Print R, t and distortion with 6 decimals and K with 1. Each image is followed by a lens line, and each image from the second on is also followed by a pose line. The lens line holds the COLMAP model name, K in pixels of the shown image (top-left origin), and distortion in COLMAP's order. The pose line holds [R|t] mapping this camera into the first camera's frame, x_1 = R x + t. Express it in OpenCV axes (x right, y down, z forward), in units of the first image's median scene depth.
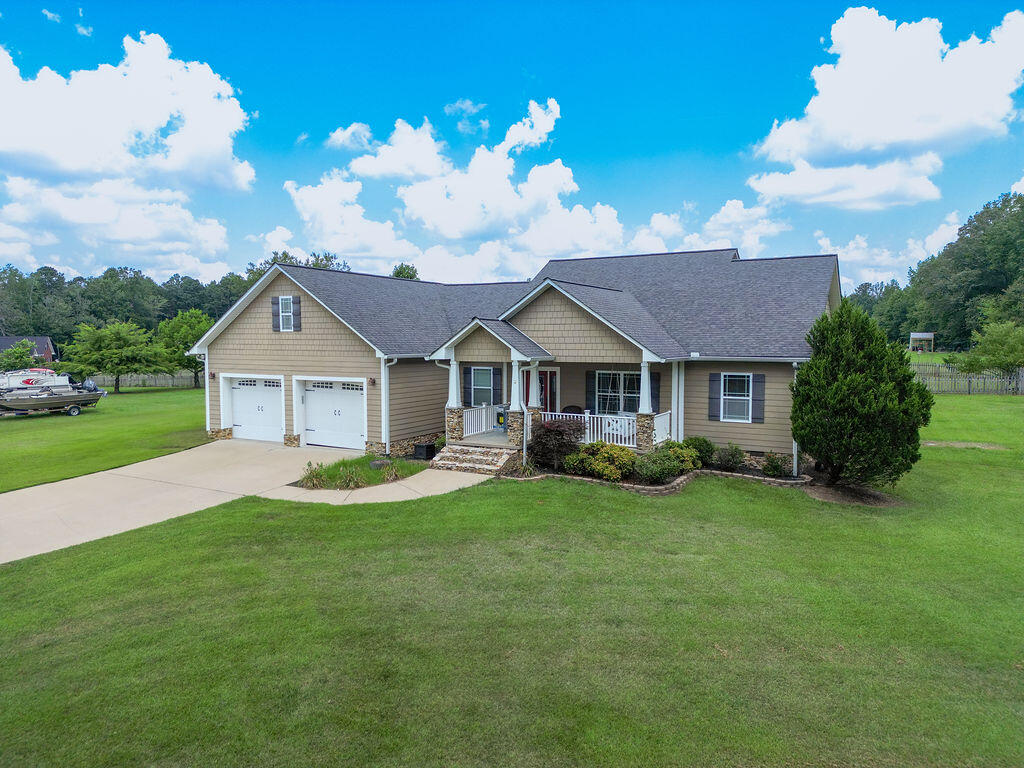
lens RADIAL K [[724.5, 0, 512.0], [0, 724.5, 384.0], [0, 0, 1]] dist [0.006859, -0.001981]
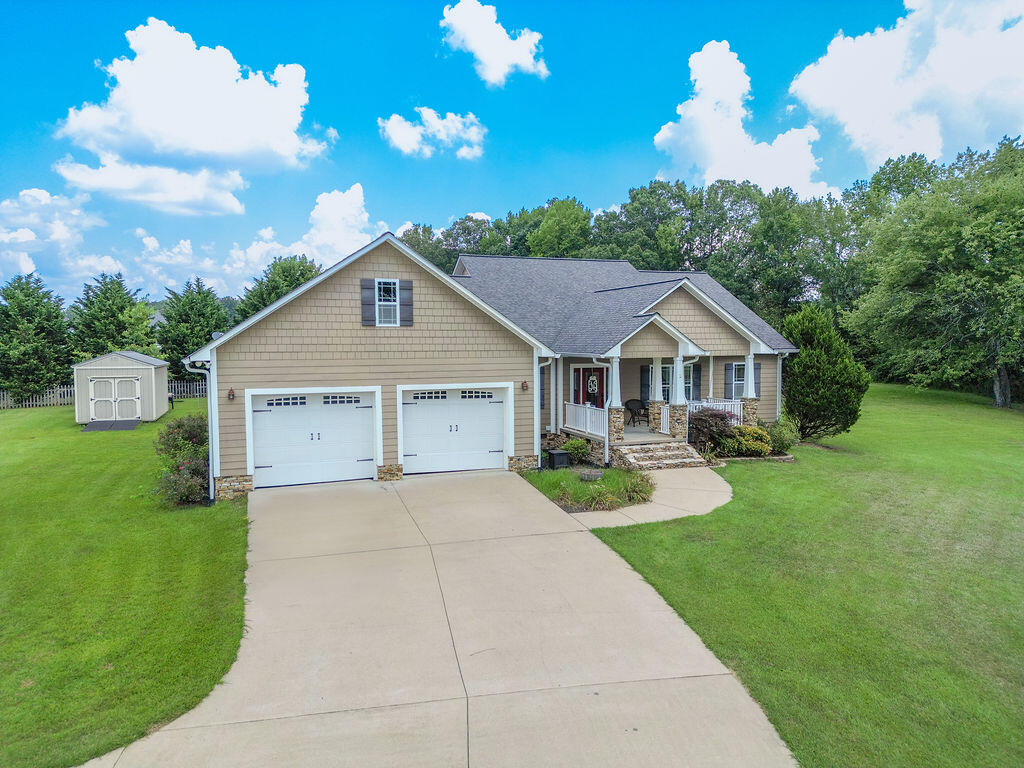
lens RADIAL K [[724.5, 0, 512.0], [0, 724.5, 384.0], [0, 0, 1]] dist [0.006859, -0.001981]
pose [[0.660417, -0.050483, 0.749200, -0.800535], [0.053605, 0.998362, 0.020019, -0.022038], [-0.748983, 0.026940, 0.662041, 0.421383]]
